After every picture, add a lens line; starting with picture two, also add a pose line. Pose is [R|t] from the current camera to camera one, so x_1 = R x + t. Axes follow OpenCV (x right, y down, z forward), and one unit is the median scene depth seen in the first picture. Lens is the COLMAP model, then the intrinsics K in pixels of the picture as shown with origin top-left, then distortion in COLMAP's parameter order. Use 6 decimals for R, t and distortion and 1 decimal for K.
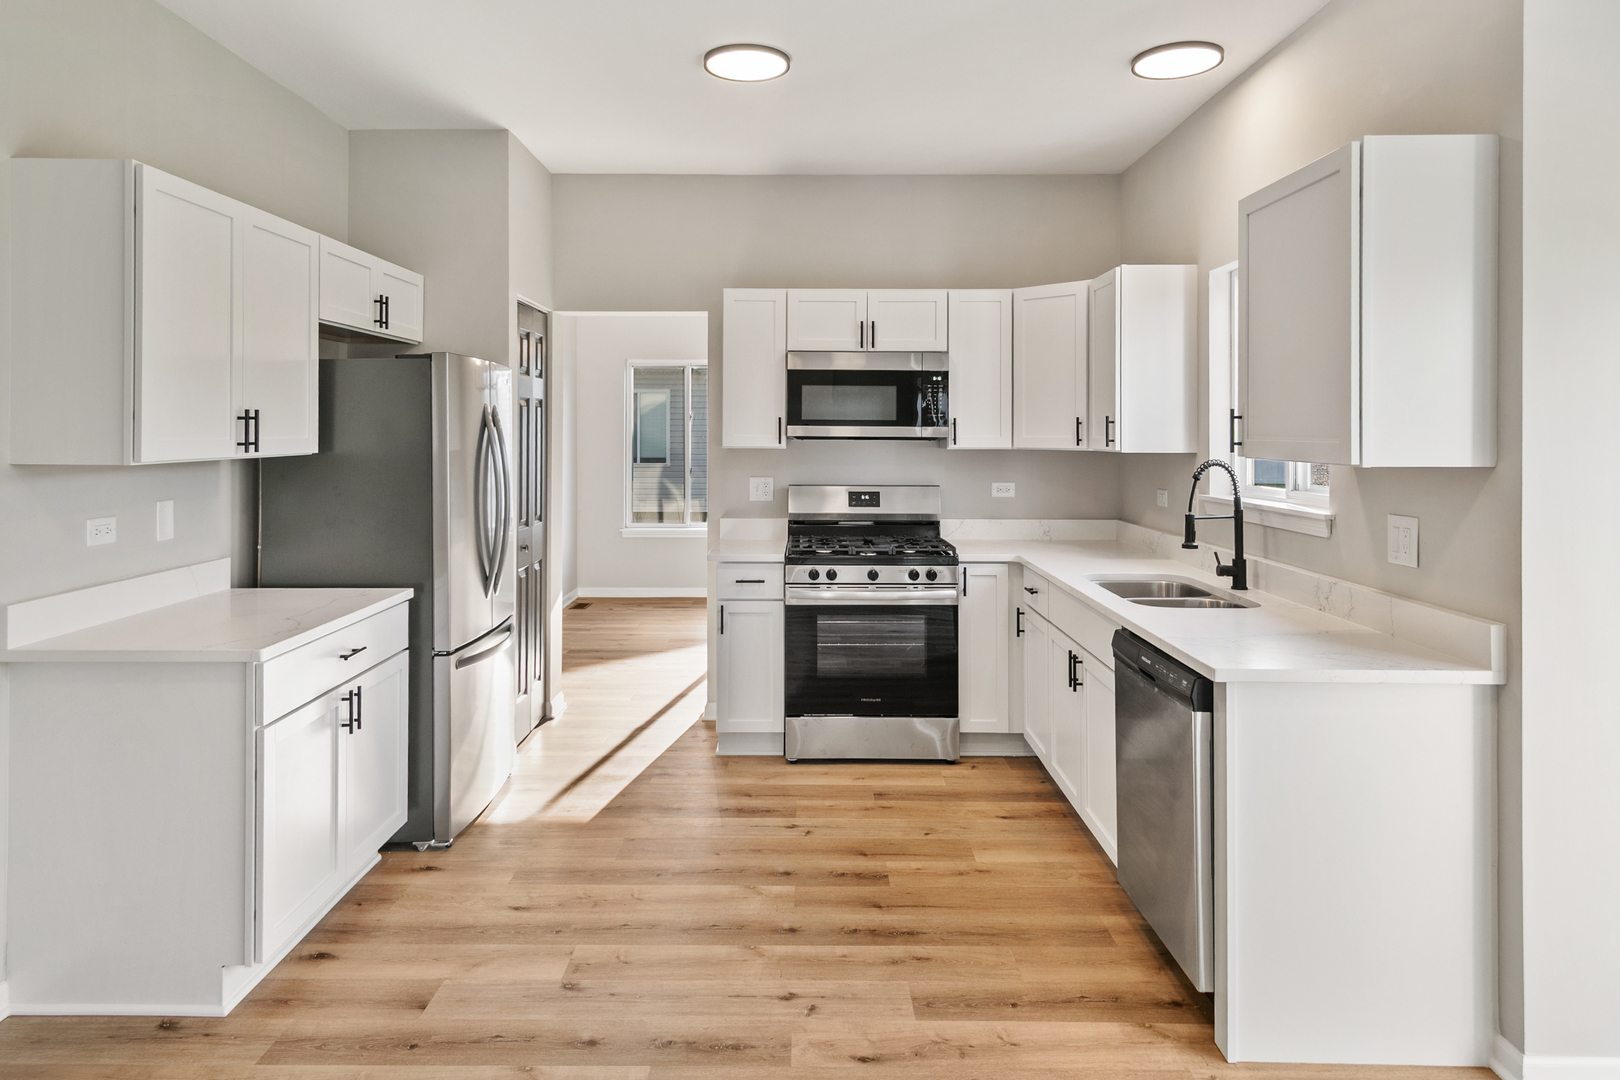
lens RADIAL K [[966.7, 0, 810.0], [0, 966.7, 540.0], [0, 0, 1]] dist [0.000045, -0.000100]
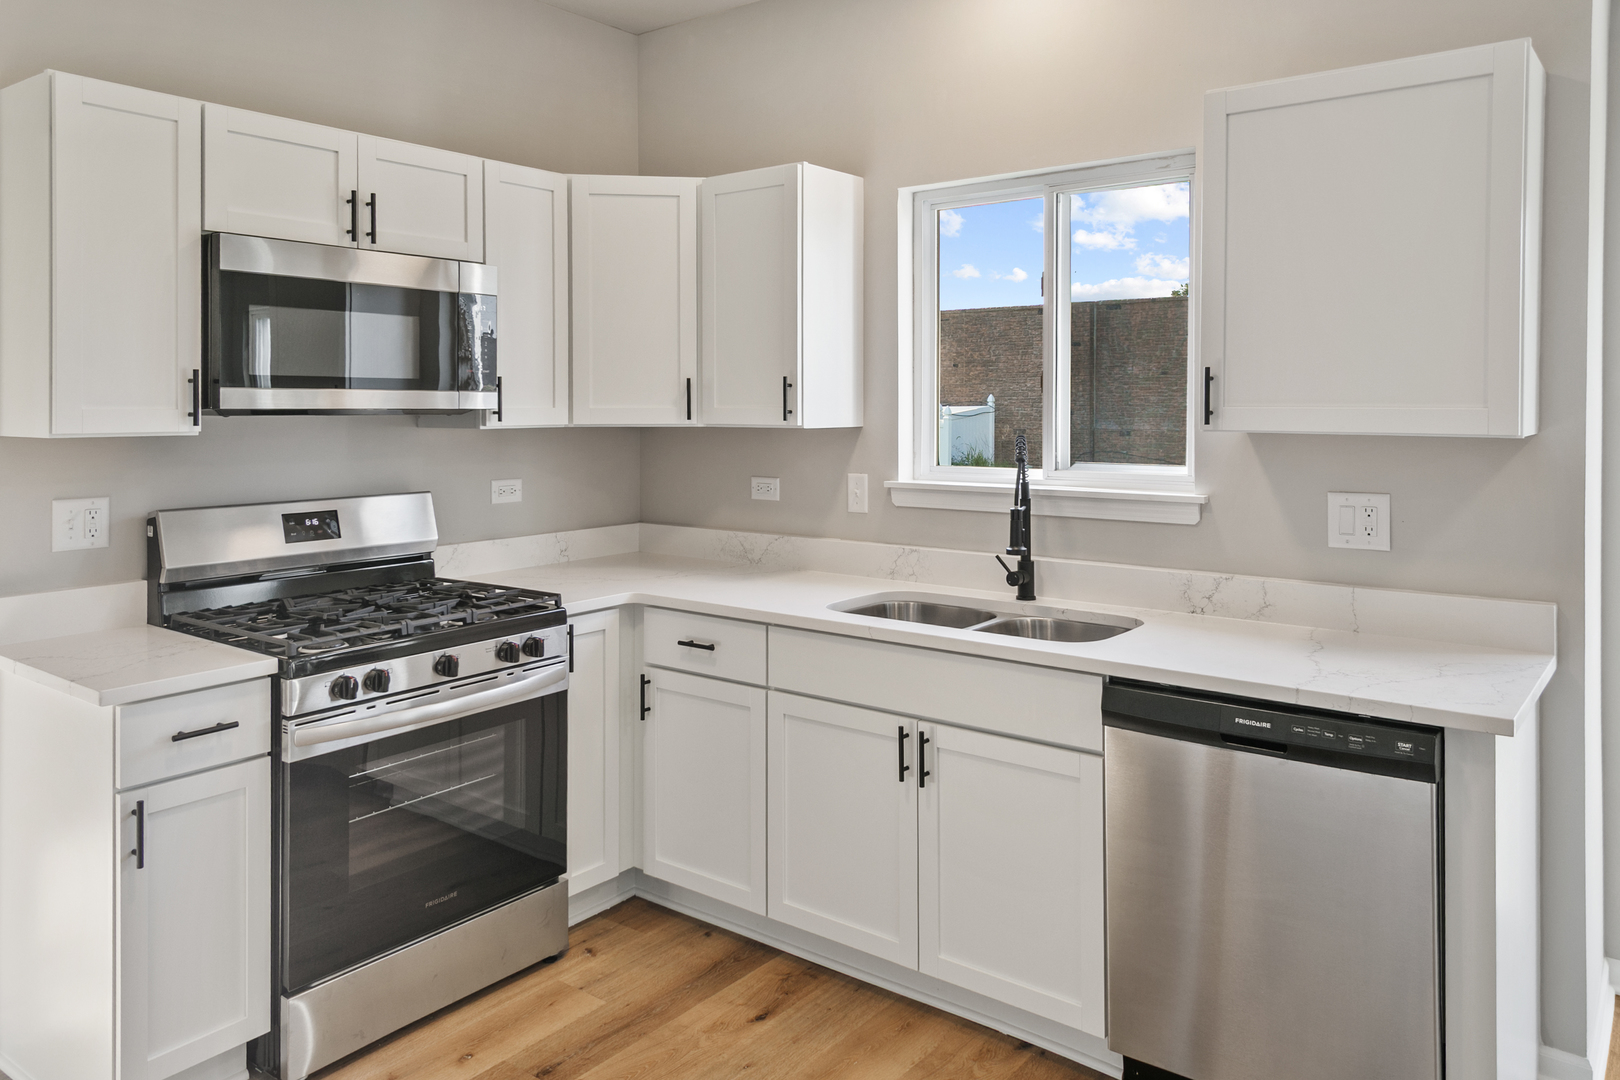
lens RADIAL K [[1115.0, 0, 811.4], [0, 1115.0, 496.9], [0, 0, 1]] dist [-0.034158, -0.000774]
pose [[0.608125, -0.069061, 0.790831, -0.287176], [0.089466, 0.995824, 0.018166, -0.049699], [-0.788784, 0.059705, 0.611765, 0.452783]]
